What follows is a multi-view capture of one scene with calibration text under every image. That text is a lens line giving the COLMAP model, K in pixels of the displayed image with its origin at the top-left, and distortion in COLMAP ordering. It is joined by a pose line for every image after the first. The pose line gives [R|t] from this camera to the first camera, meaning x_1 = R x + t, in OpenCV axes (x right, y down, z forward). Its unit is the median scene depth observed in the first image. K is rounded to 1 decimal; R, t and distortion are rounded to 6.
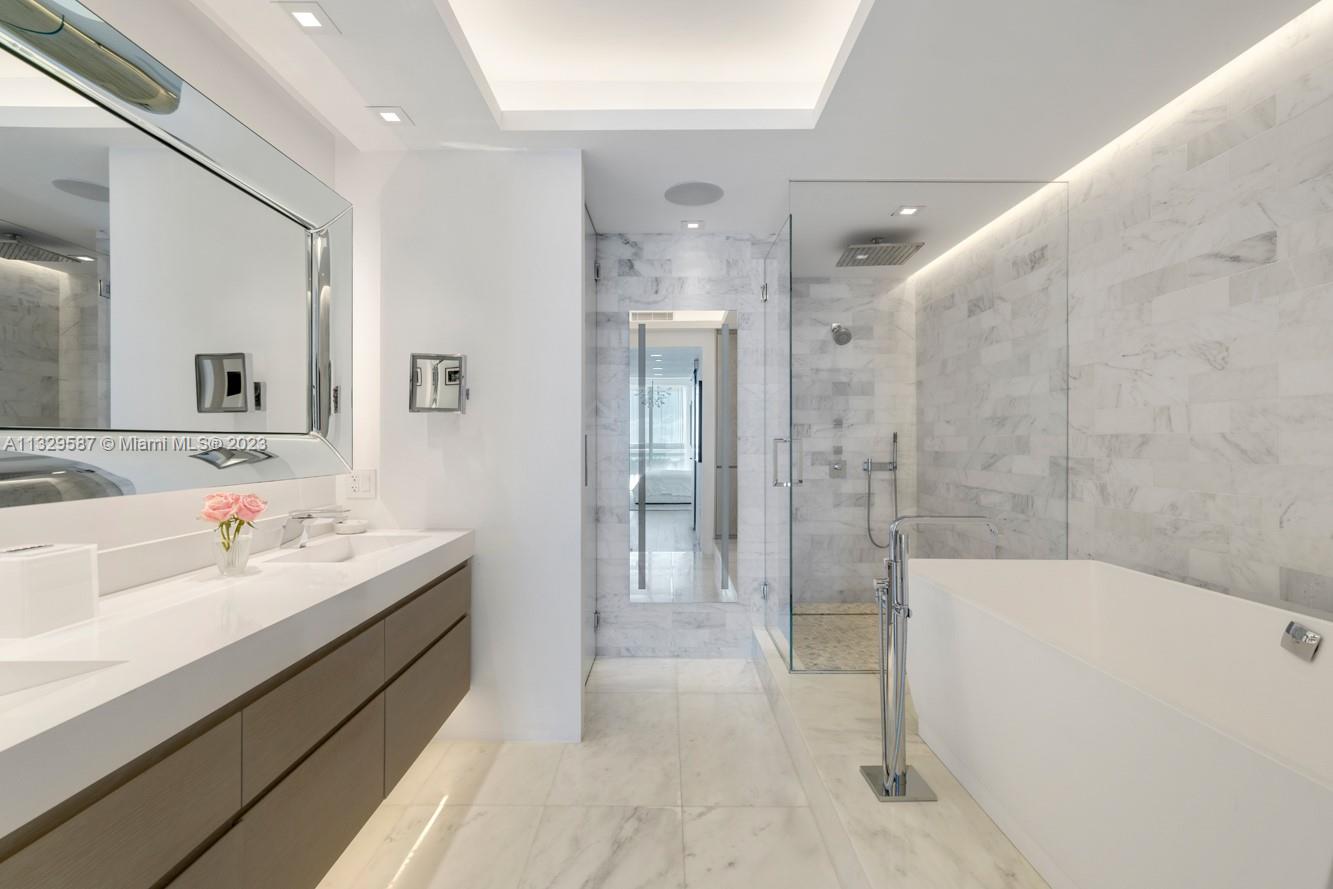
lens RADIAL K [[604.4, 0, 654.5], [0, 604.4, 447.2], [0, 0, 1]] dist [-0.007631, 0.003889]
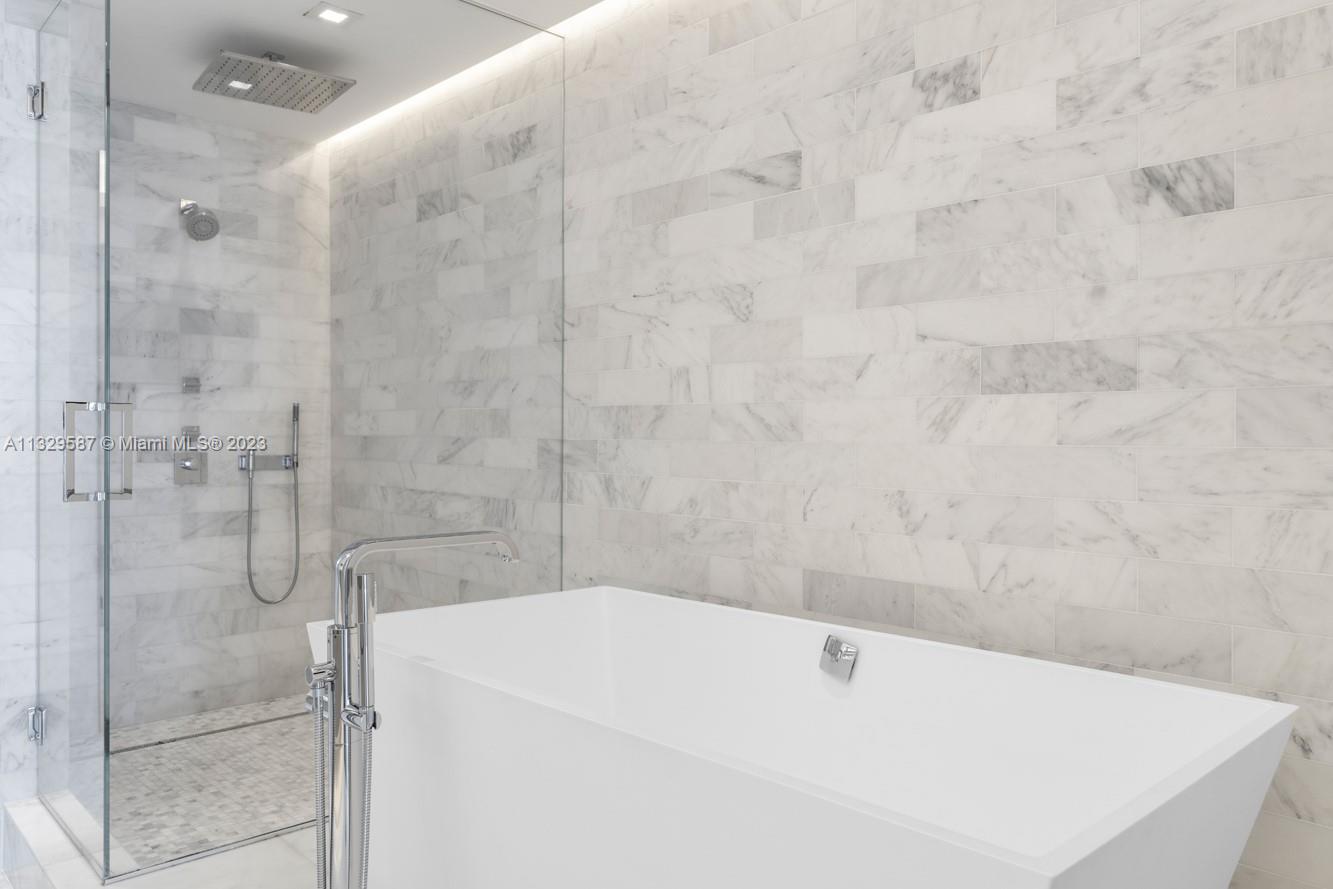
lens RADIAL K [[959.7, 0, 666.7], [0, 959.7, 439.7], [0, 0, 1]] dist [0.000134, 0.001948]
pose [[0.713502, 0.000784, 0.700653, 0.005142], [-0.000451, 1.000000, -0.000659, 0.015529], [-0.700653, 0.000154, 0.713502, 0.124757]]
